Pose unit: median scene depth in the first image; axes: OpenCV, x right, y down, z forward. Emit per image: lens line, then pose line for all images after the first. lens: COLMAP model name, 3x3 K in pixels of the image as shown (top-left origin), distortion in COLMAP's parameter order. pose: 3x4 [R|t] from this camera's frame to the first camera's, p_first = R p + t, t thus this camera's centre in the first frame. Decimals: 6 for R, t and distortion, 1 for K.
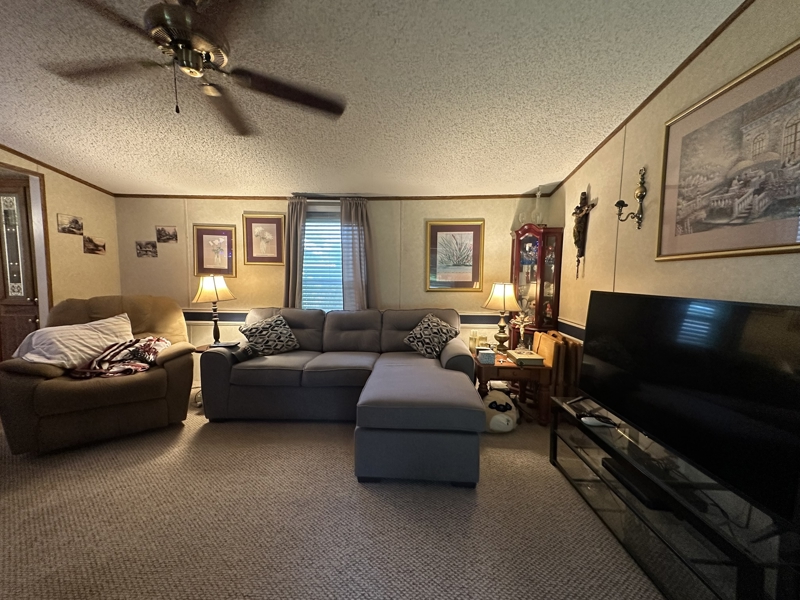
lens RADIAL K [[318.9, 0, 398.1], [0, 318.9, 299.4], [0, 0, 1]] dist [0.083028, -0.019607]
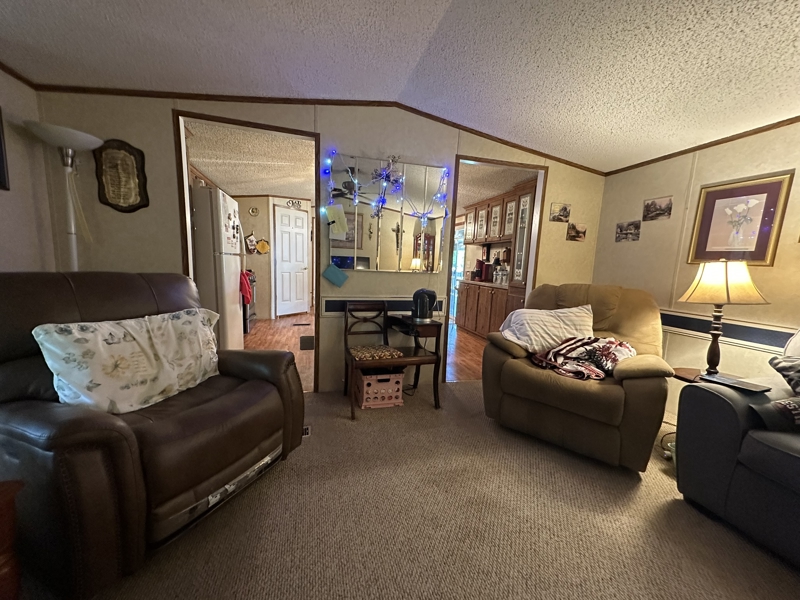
lens RADIAL K [[318.9, 0, 398.1], [0, 318.9, 299.4], [0, 0, 1]] dist [0.083028, -0.019607]
pose [[0.316186, 0.111195, -0.942158, -0.177744], [-0.101347, 0.991383, 0.082993, 0.007706], [0.943268, 0.069244, 0.324731, 0.257456]]
